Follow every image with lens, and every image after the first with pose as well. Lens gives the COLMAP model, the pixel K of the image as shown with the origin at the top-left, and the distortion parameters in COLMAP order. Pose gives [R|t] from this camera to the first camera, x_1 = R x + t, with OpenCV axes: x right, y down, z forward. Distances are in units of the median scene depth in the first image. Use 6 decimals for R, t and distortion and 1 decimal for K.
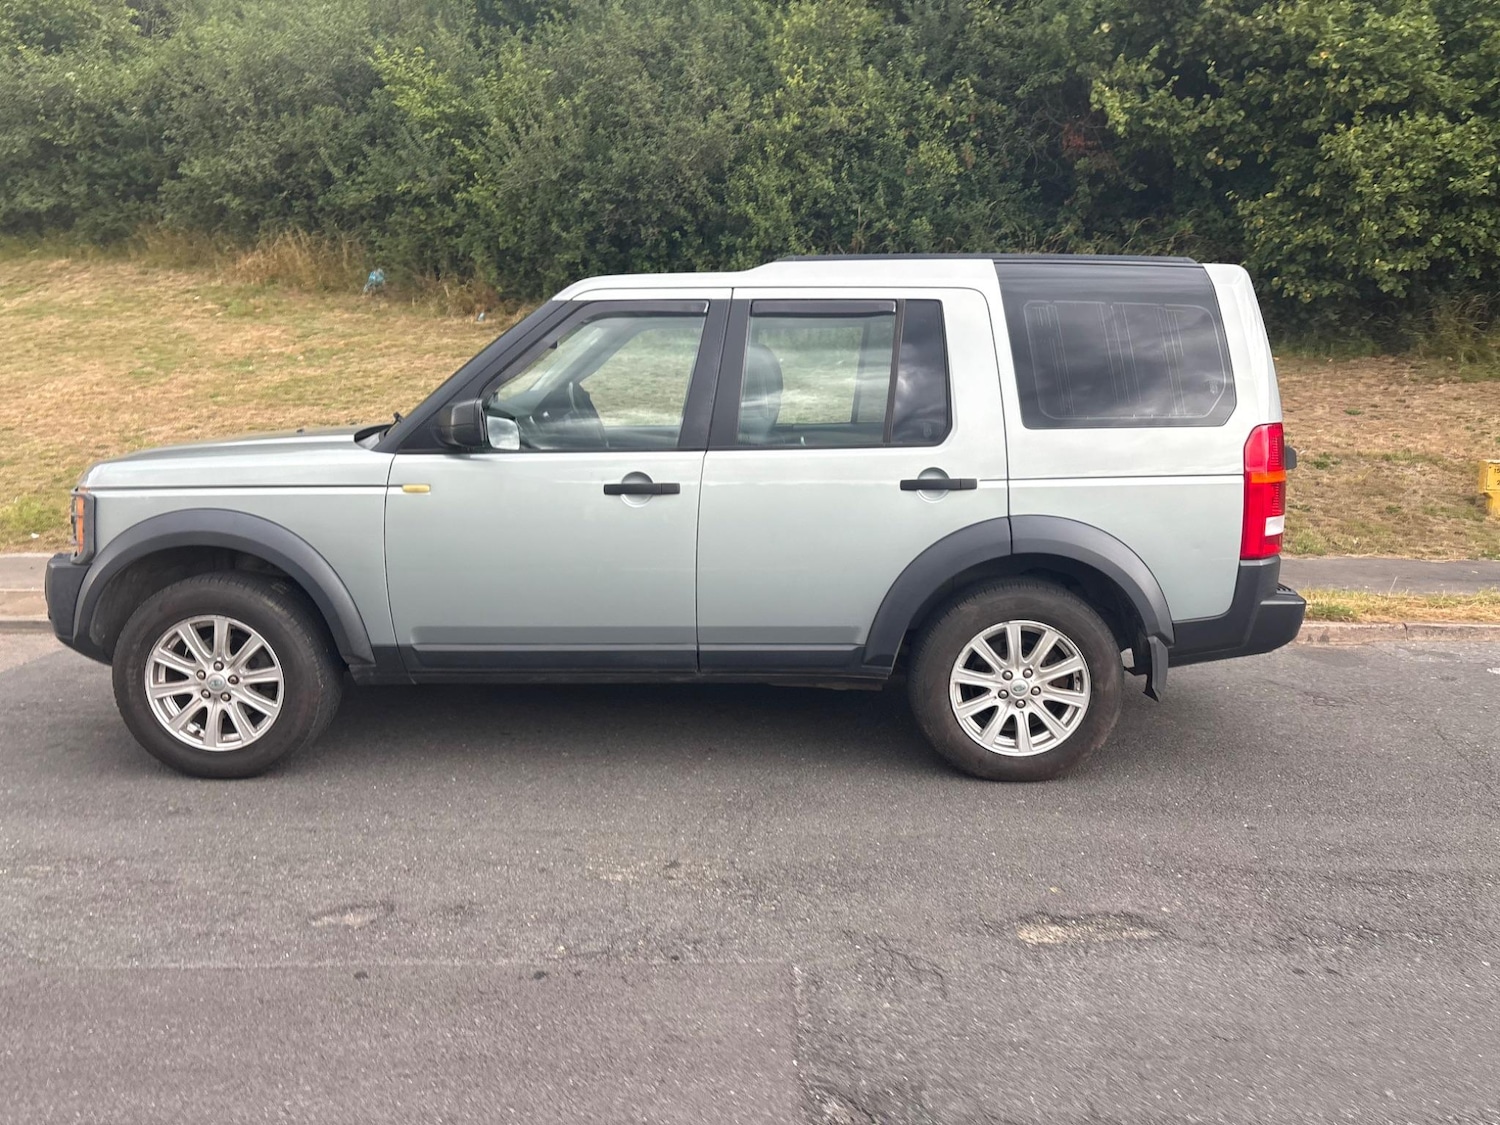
lens RADIAL K [[1145.1, 0, 750.3], [0, 1145.1, 542.1], [0, 0, 1]] dist [0.050851, -0.054269]
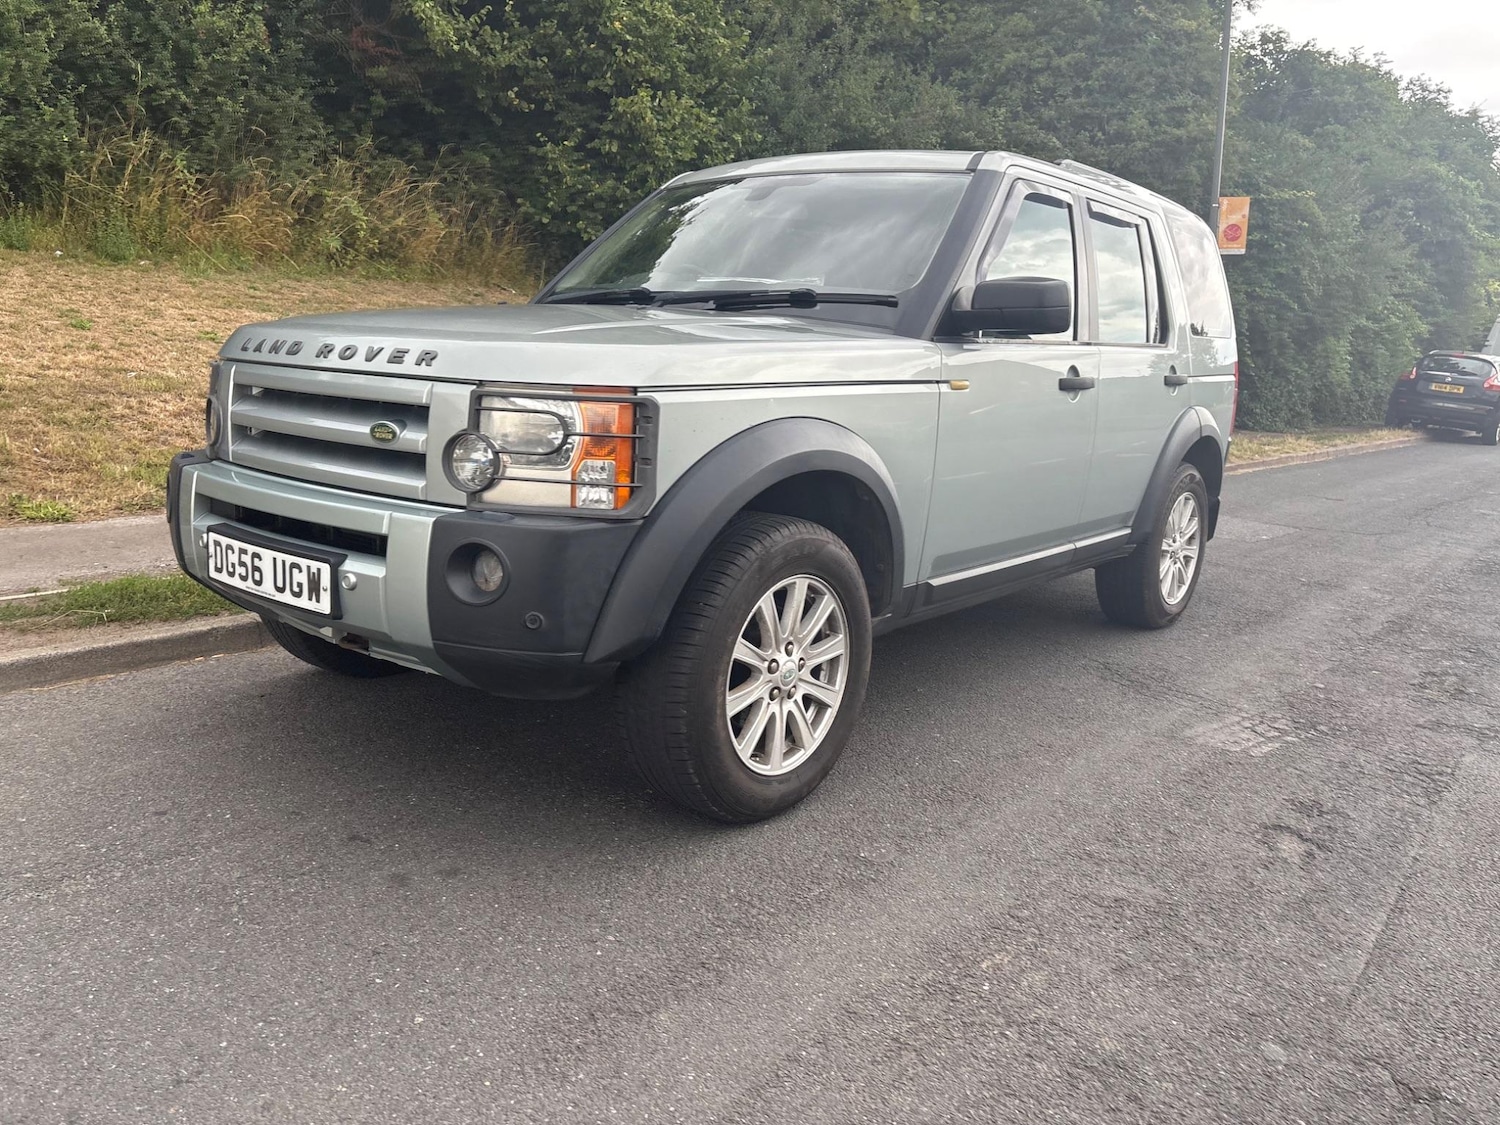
lens RADIAL K [[1145.1, 0, 750.3], [0, 1145.1, 542.1], [0, 0, 1]] dist [0.050851, -0.054269]
pose [[0.603479, -0.107512, 0.790098, -0.366654], [0.070162, 0.994185, 0.081694, -0.004346], [-0.794286, 0.006134, 0.607513, 0.222445]]
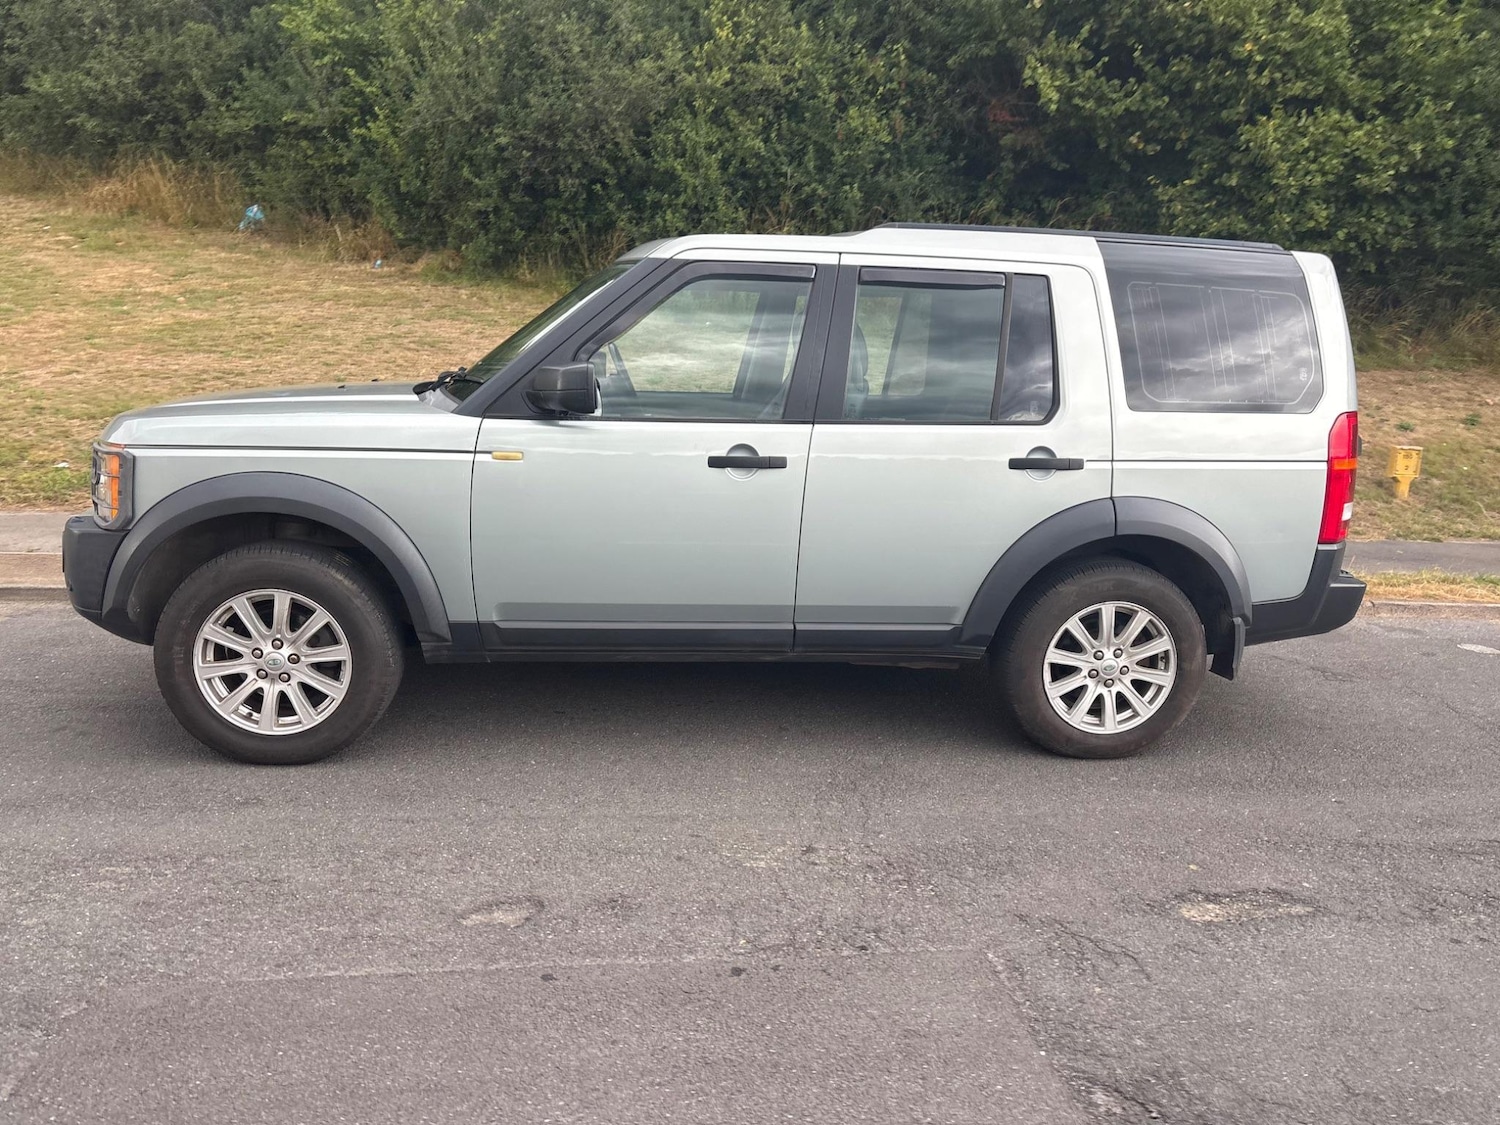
lens RADIAL K [[1142.8, 0, 752.7], [0, 1142.8, 565.5], [0, 0, 1]] dist [0.050123, -0.047997]
pose [[0.990507, 0.011302, 0.136996, -0.078037], [-0.018312, 0.998580, 0.050018, -0.002611], [-0.136236, -0.052052, 0.989308, 0.017430]]
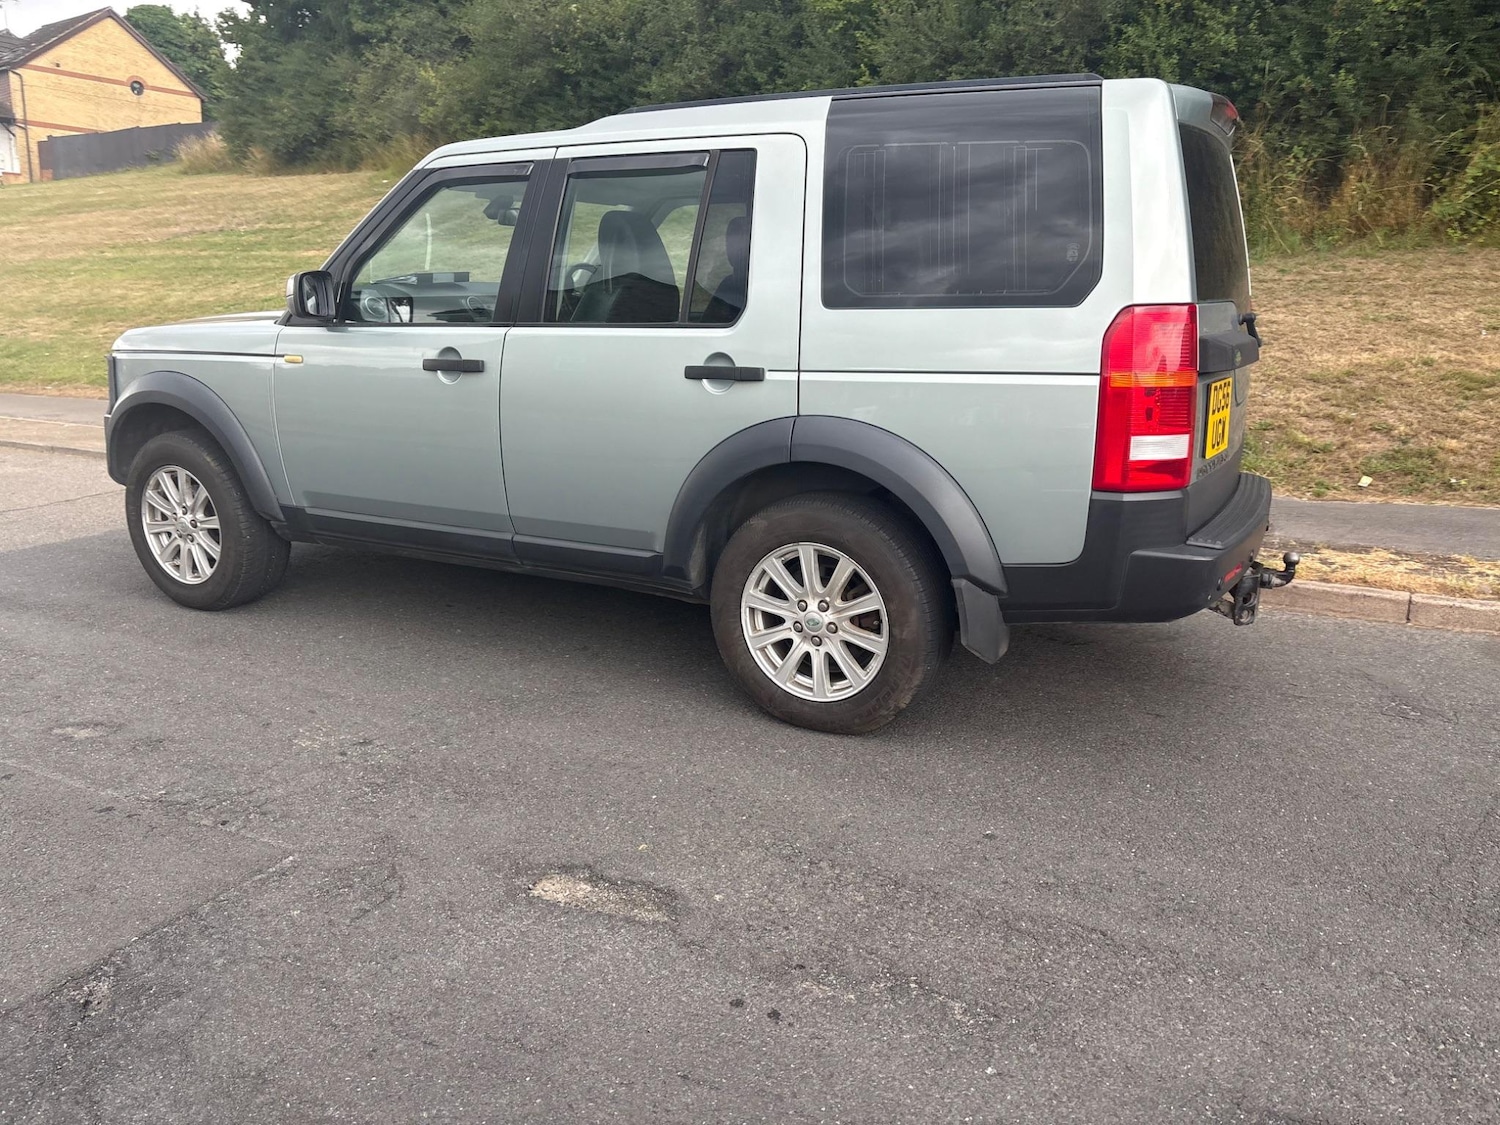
lens RADIAL K [[1135.1, 0, 747.7], [0, 1135.1, 556.2], [0, 0, 1]] dist [0.062353, -0.071461]
pose [[0.886742, 0.107671, -0.449550, 0.202294], [-0.067776, 0.992269, 0.103967, -0.001408], [0.457269, -0.061723, 0.887184, 0.088423]]
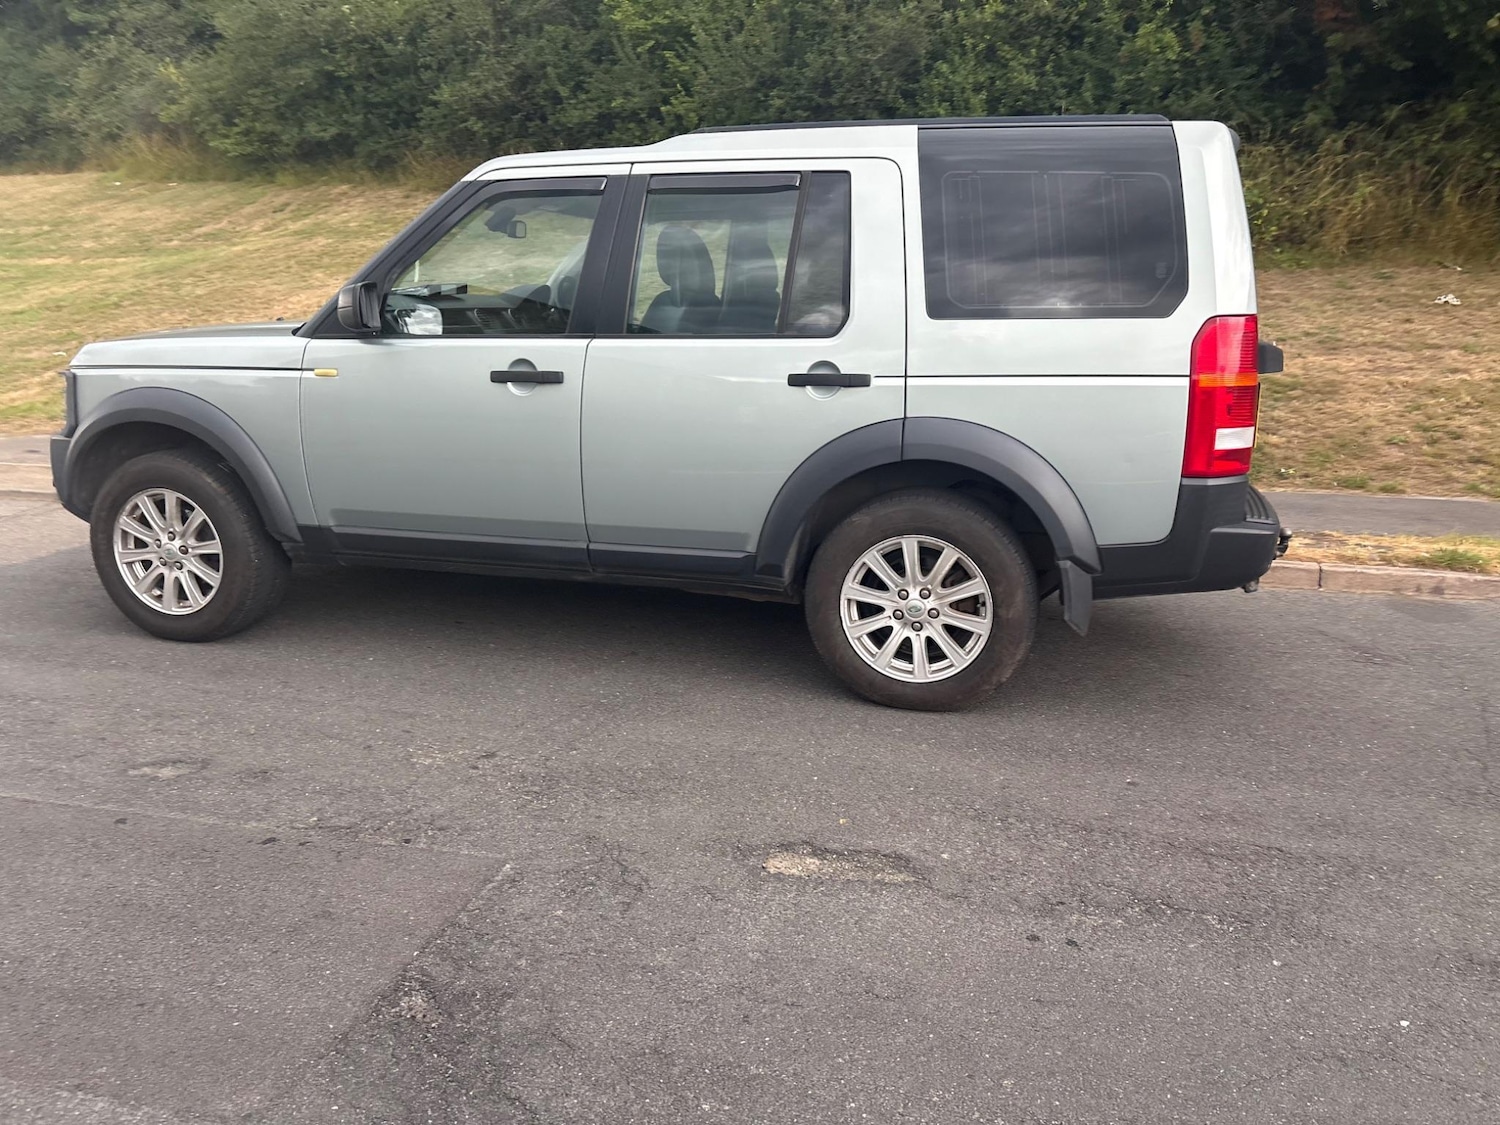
lens RADIAL K [[1137.5, 0, 754.7], [0, 1137.5, 561.5], [0, 0, 1]] dist [0.060157, -0.060074]
pose [[0.968085, 0.060242, -0.243275, 0.118520], [-0.041207, 0.995731, 0.082595, 0.007441], [0.247212, -0.069935, 0.966434, 0.036850]]
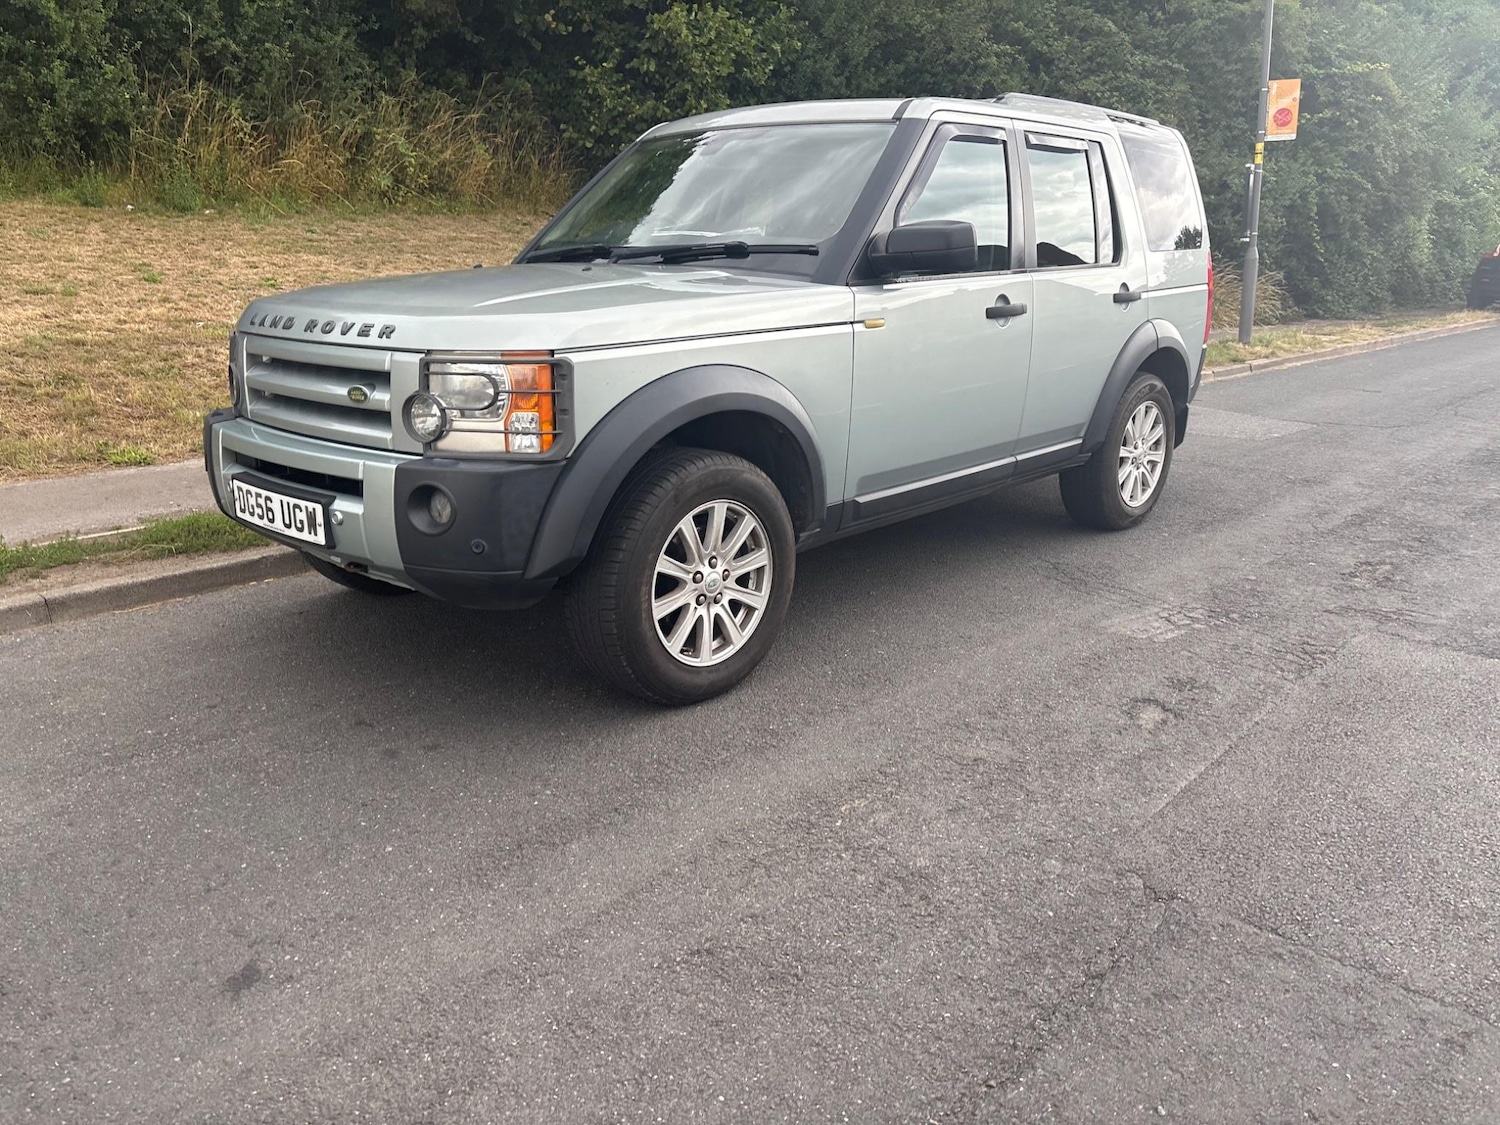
lens RADIAL K [[1144.3, 0, 758.2], [0, 1144.3, 560.7], [0, 0, 1]] dist [0.072060, -0.082847]
pose [[0.653797, -0.200814, 0.729536, -0.375564], [0.112521, 0.979223, 0.168704, -0.009146], [-0.748257, -0.028210, 0.662809, 0.162445]]
